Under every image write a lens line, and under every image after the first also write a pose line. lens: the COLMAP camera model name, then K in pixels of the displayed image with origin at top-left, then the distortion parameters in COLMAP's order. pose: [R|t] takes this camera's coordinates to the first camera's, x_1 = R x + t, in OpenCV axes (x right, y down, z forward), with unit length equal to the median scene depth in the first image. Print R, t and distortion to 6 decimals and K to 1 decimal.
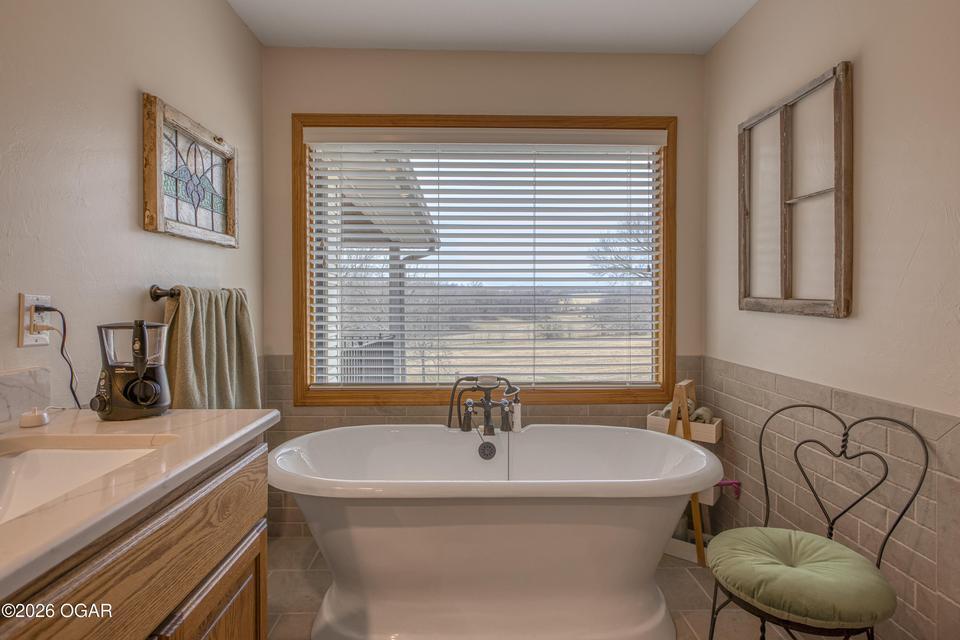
lens RADIAL K [[502.7, 0, 472.0], [0, 502.7, 305.7], [0, 0, 1]] dist [-0.002962, -0.000416]
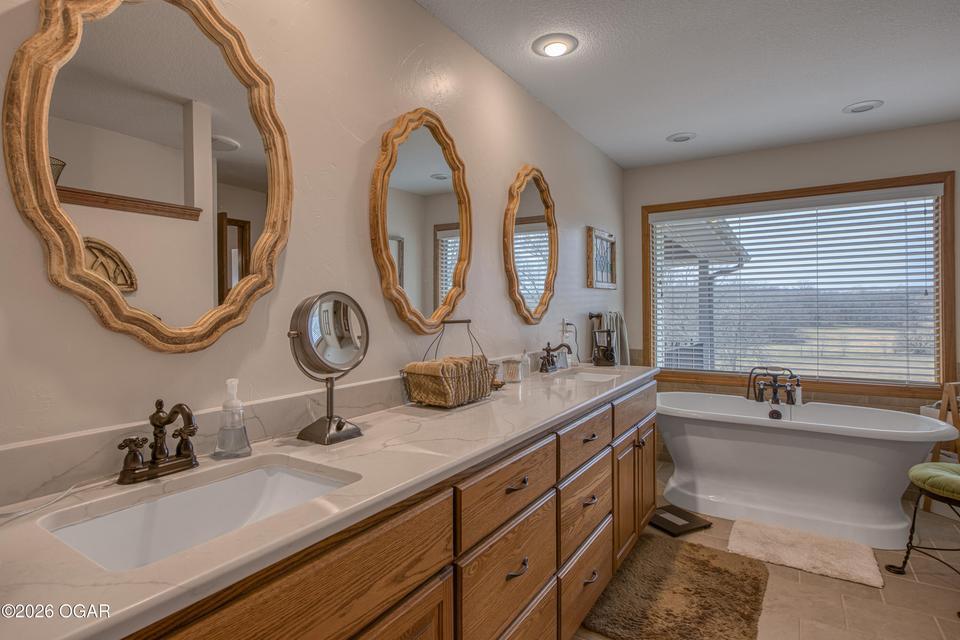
lens RADIAL K [[502.7, 0, 472.0], [0, 502.7, 305.7], [0, 0, 1]] dist [-0.002962, -0.000416]
pose [[0.837121, -0.006085, -0.546984, 0.094847], [0.000605, 0.999948, -0.010197, -0.033483], [0.547018, 0.008205, 0.837081, -0.794889]]
